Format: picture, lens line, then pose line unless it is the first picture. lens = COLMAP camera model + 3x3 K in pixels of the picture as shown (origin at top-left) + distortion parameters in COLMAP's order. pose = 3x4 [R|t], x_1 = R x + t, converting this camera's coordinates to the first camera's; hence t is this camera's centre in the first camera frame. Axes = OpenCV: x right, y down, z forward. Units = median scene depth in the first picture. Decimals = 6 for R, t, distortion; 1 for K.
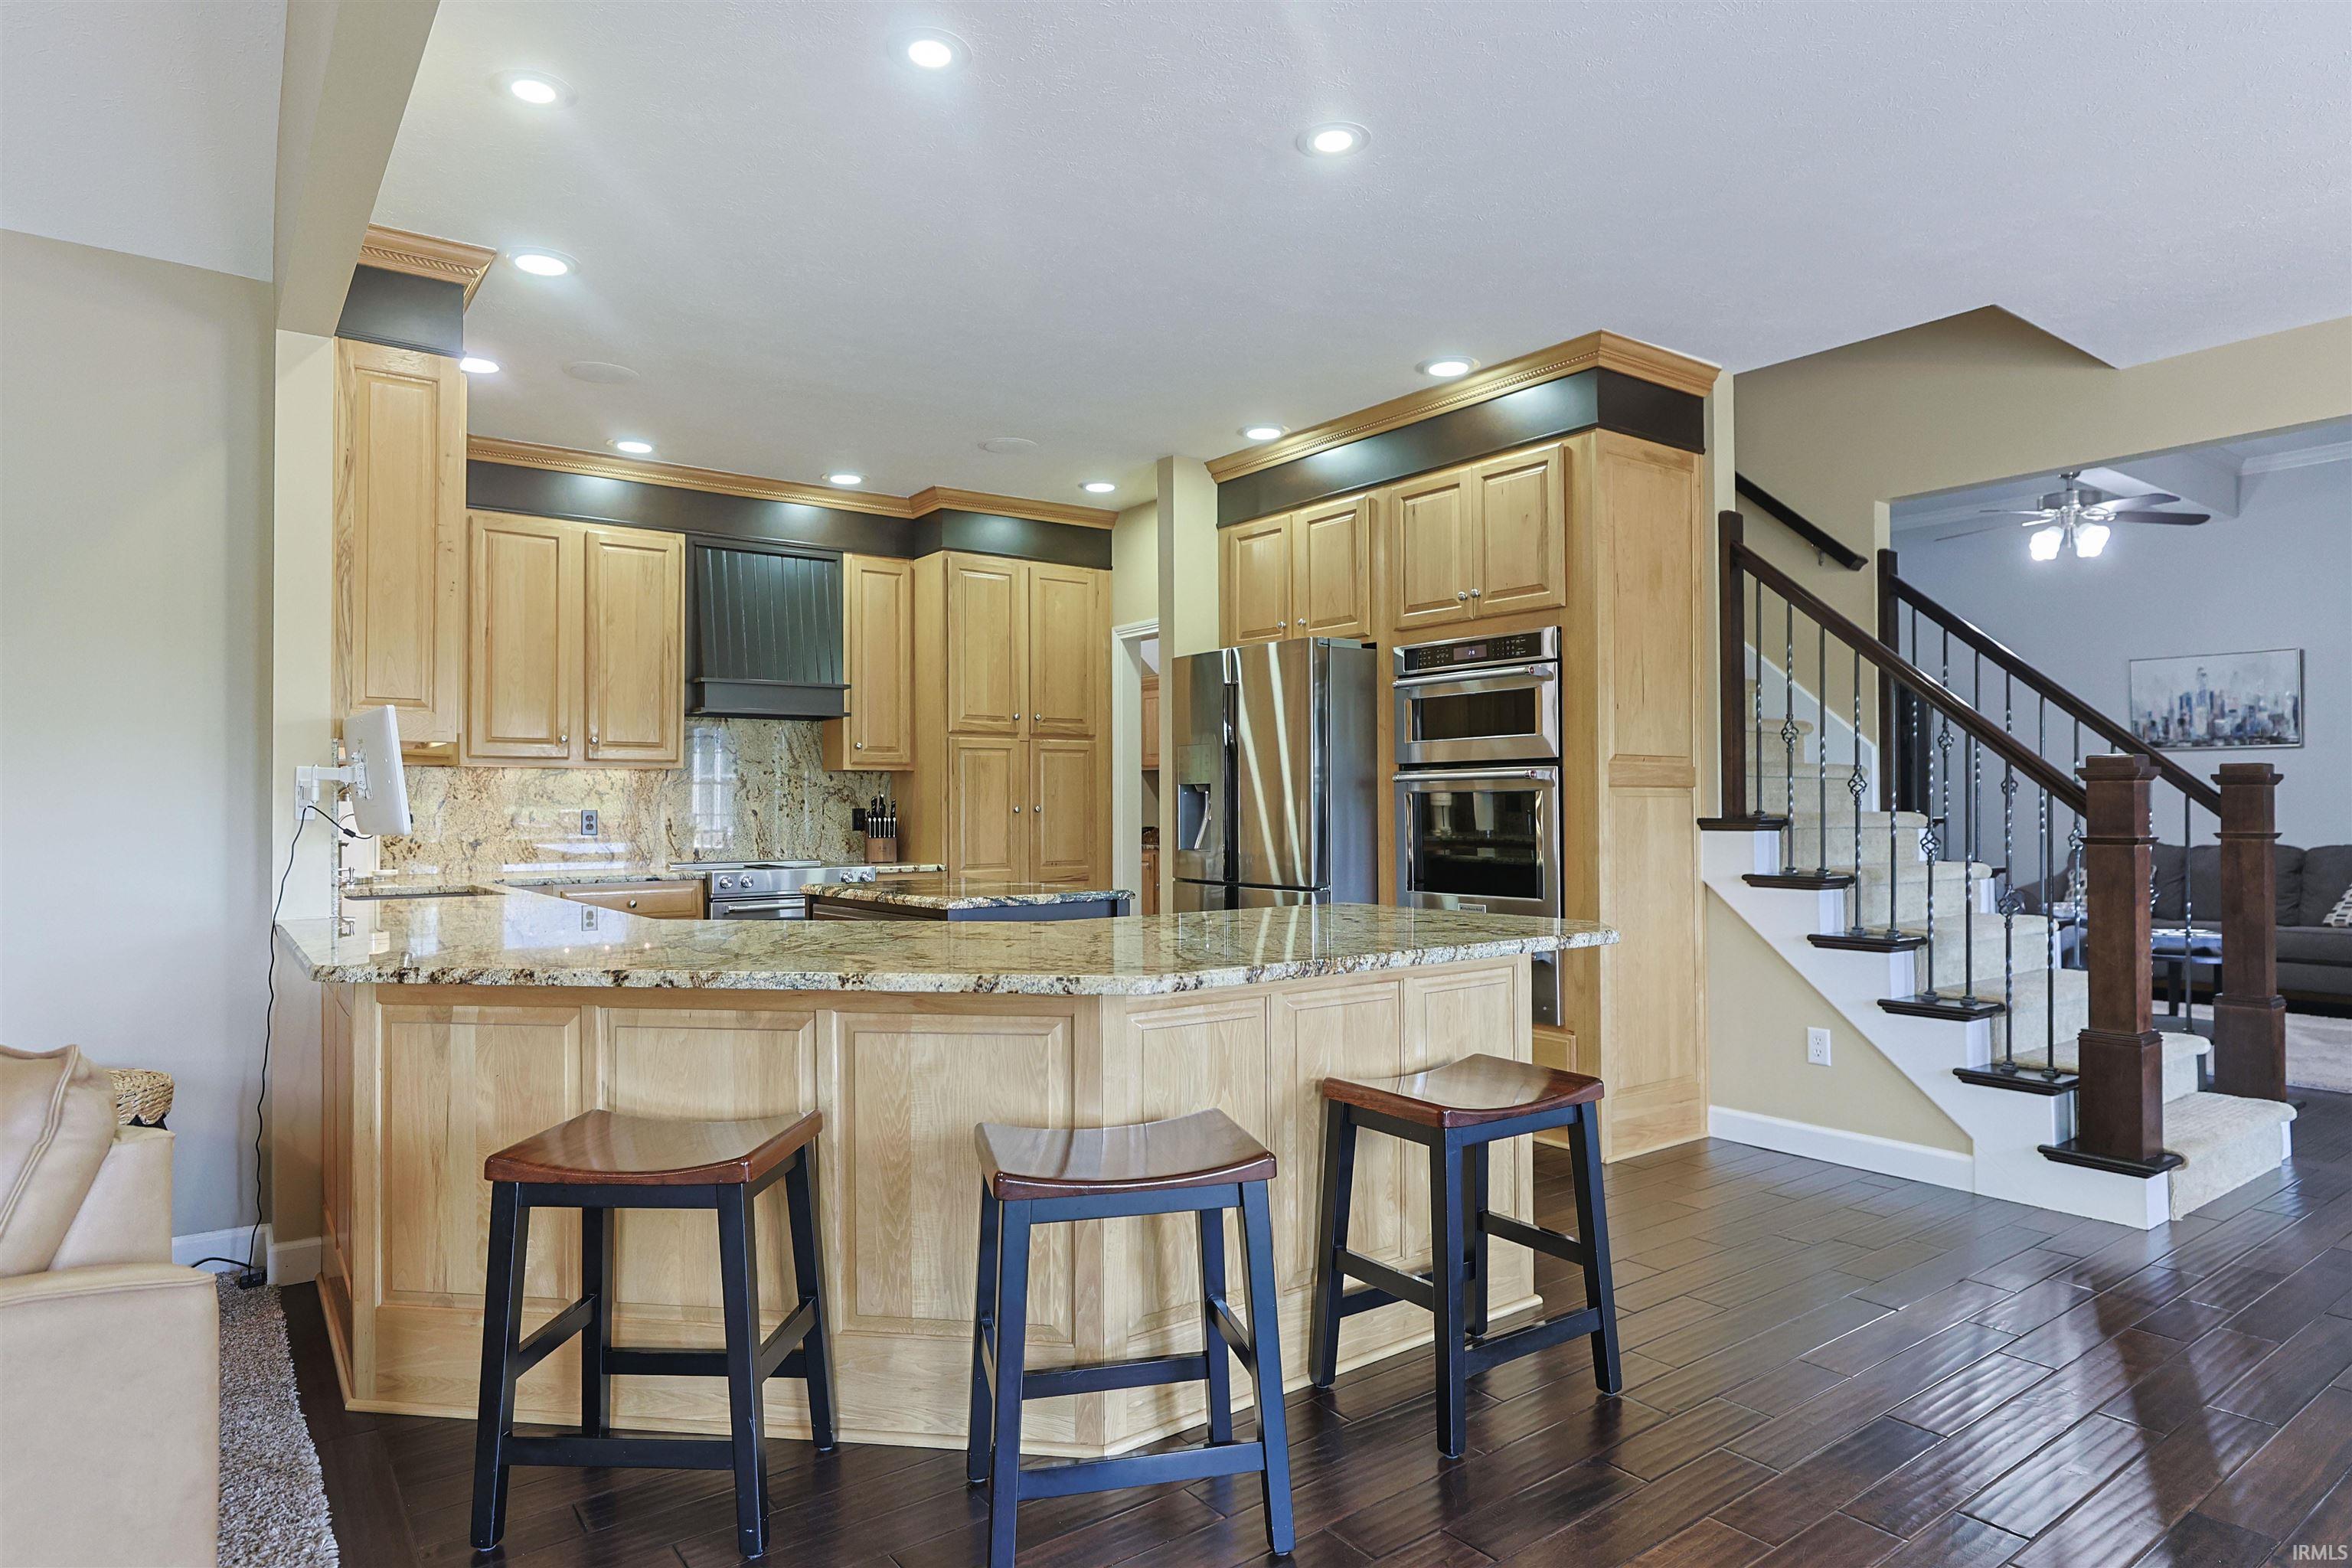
lens RADIAL K [[1339.9, 0, 1176.0], [0, 1339.9, 784.0], [0, 0, 1]] dist [-0.007088, -0.002669]
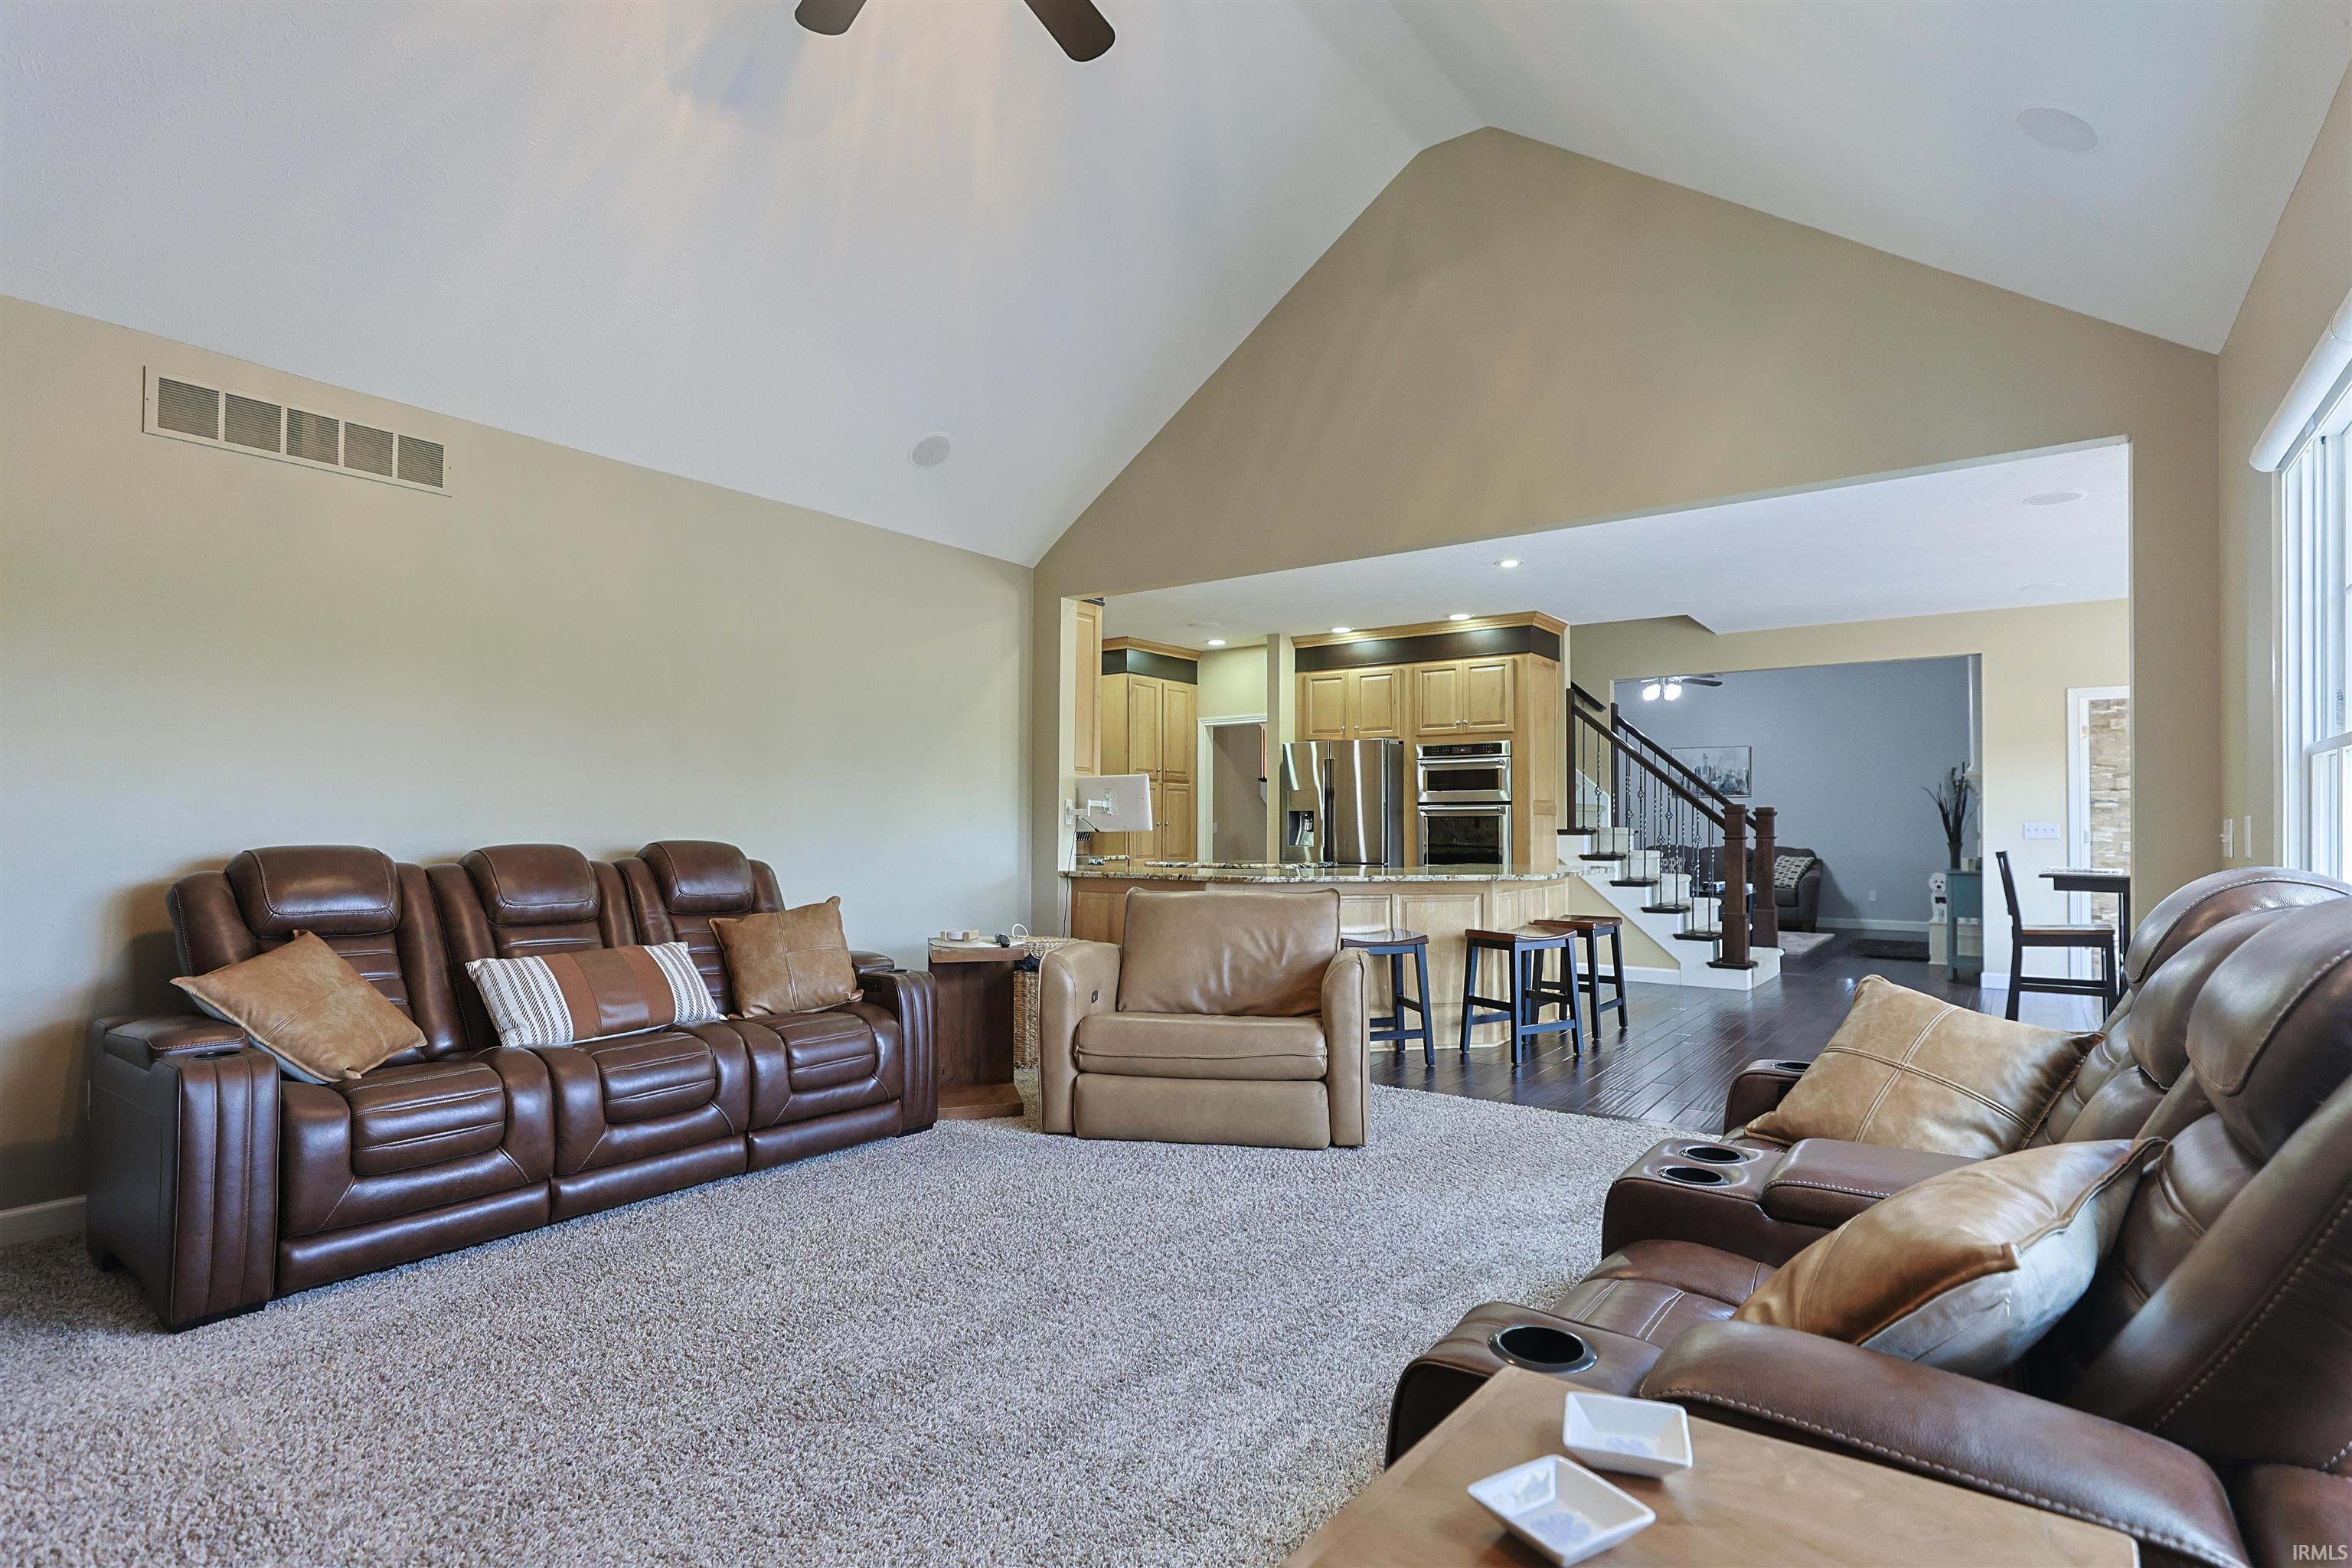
lens RADIAL K [[1147.8, 0, 1205.3], [0, 1147.8, 796.8], [0, 0, 1]] dist [-0.000722, 0.000529]
pose [[0.952044, 0.014497, 0.305617, -0.572638], [-0.011940, 0.999876, -0.010234, -0.001236], [-0.305728, 0.006095, 0.952099, -0.476138]]
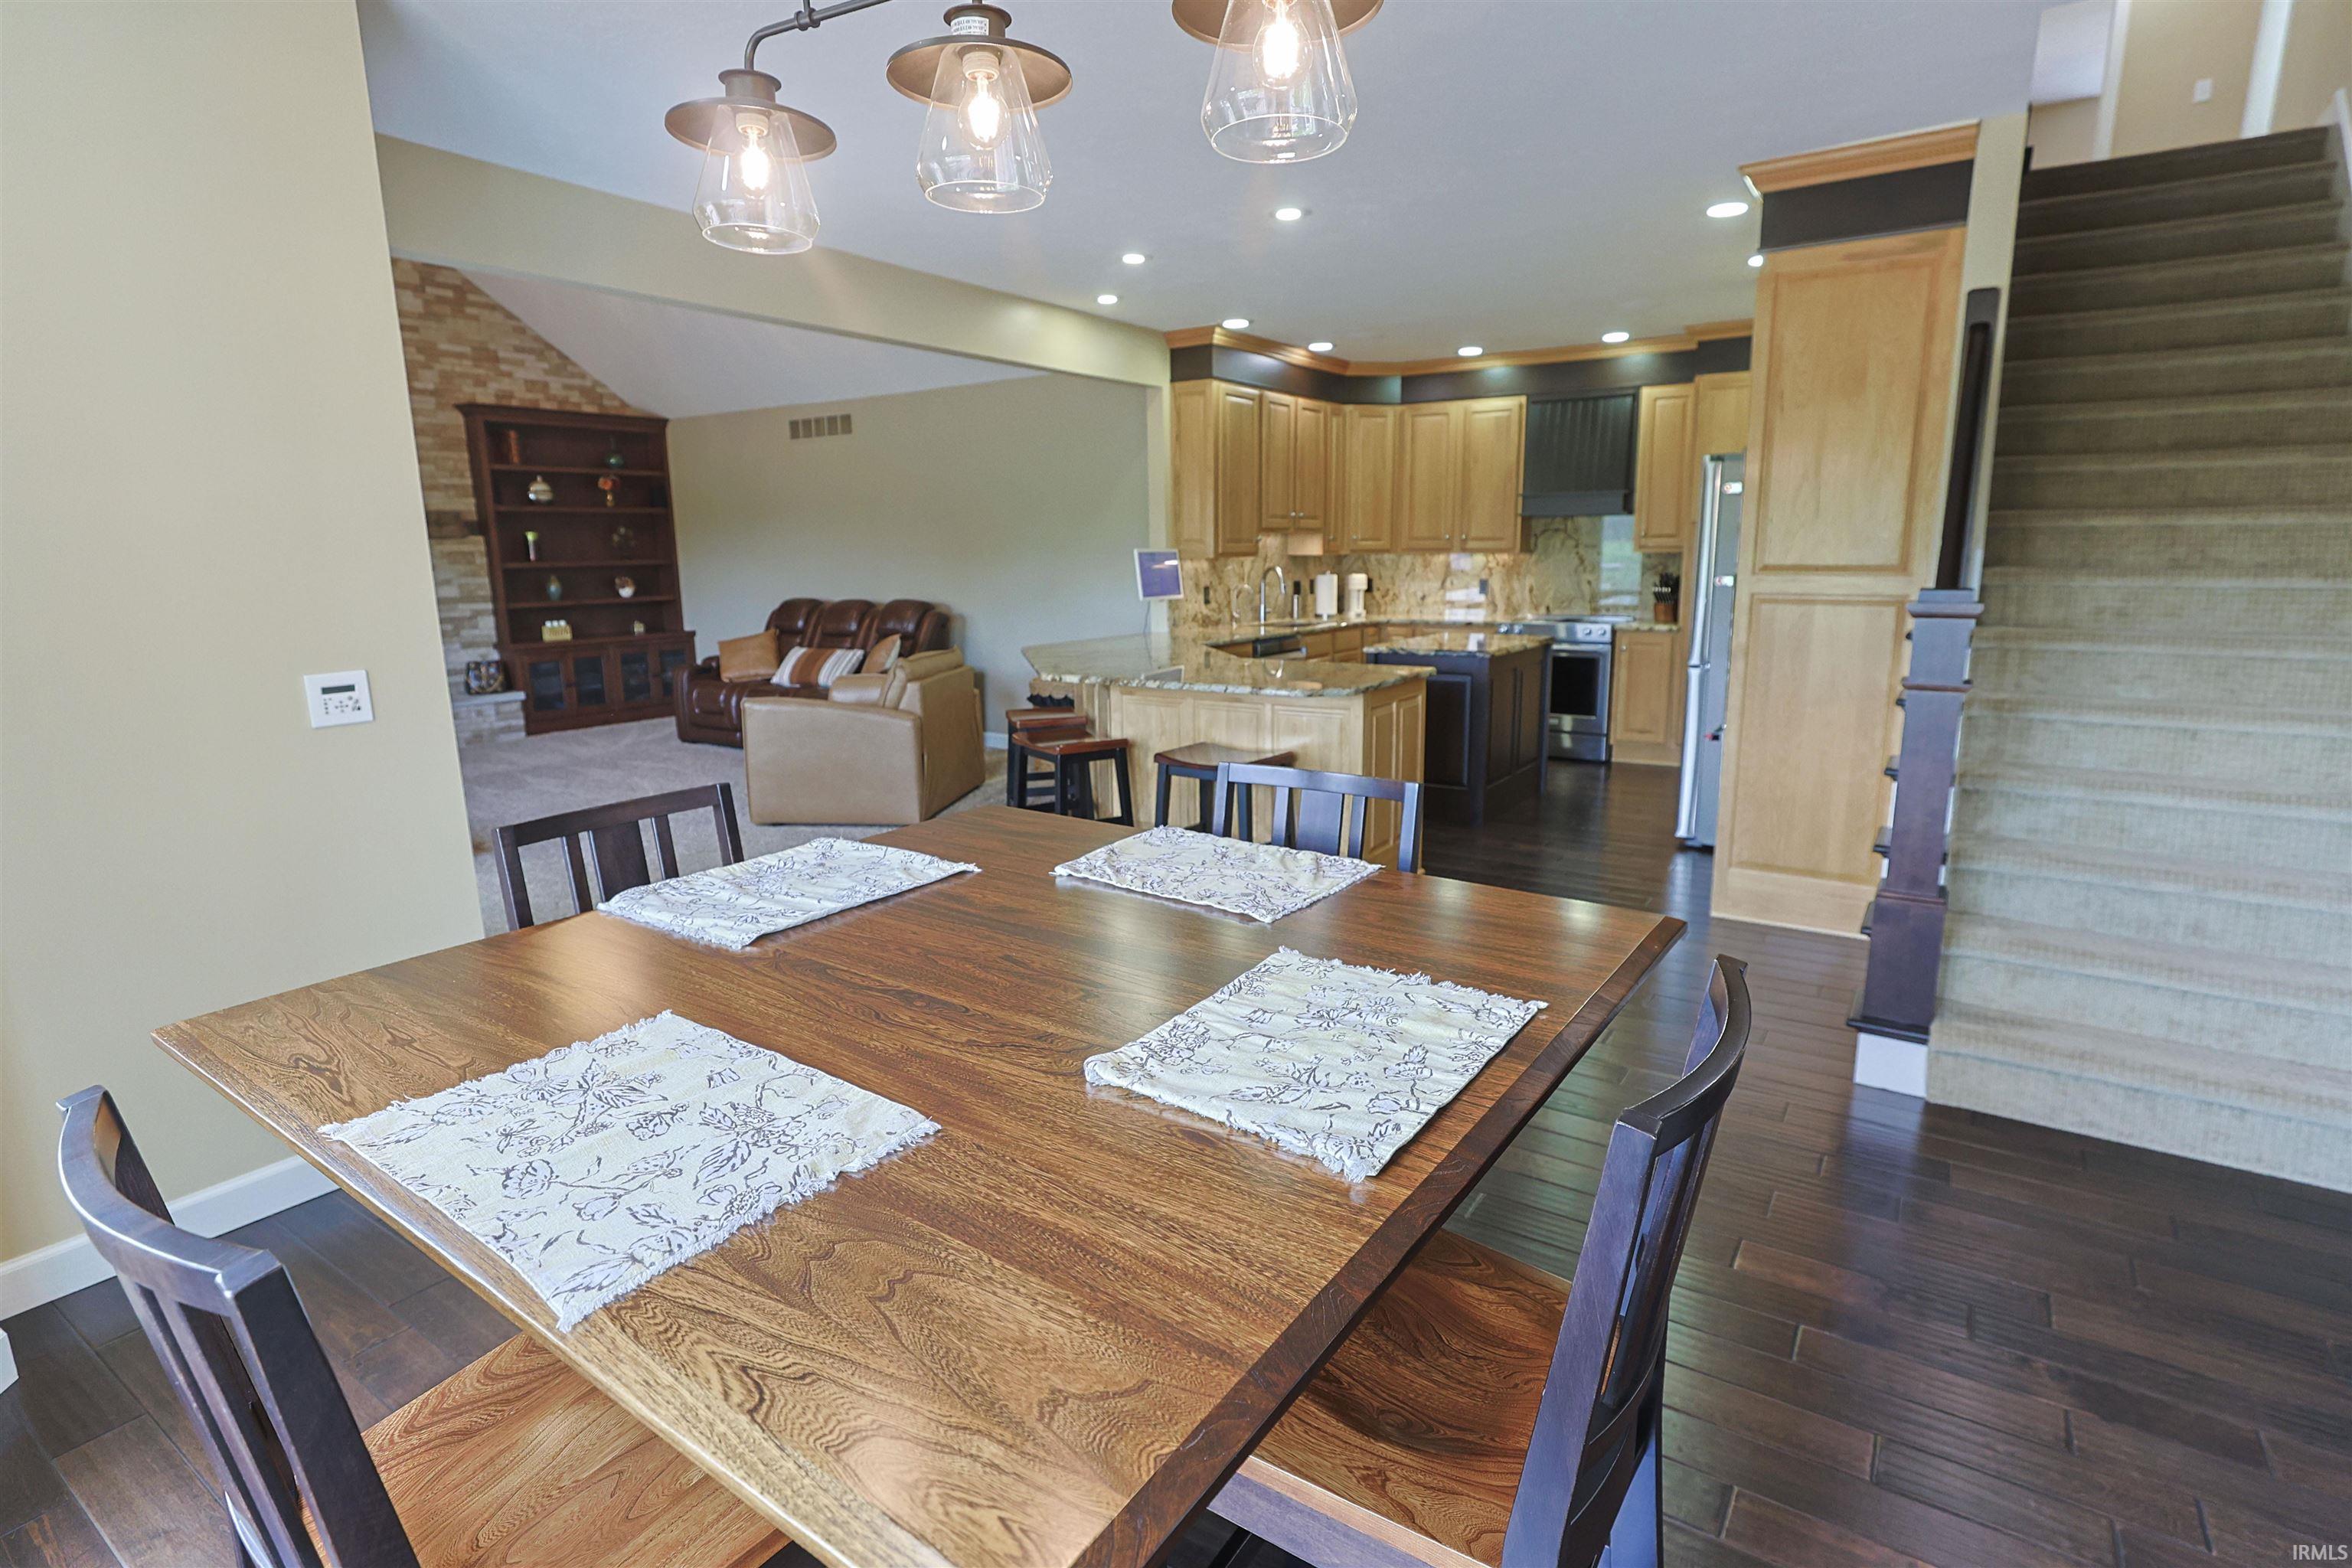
lens RADIAL K [[1147.7, 0, 1146.4], [0, 1147.7, 766.1], [0, 0, 1]] dist [-0.001240, 0.000352]
pose [[0.312013, 0.182260, -0.932432, 0.793071], [0.026534, 0.979372, 0.200314, -0.048645], [0.949707, -0.087242, 0.300741, 0.172462]]
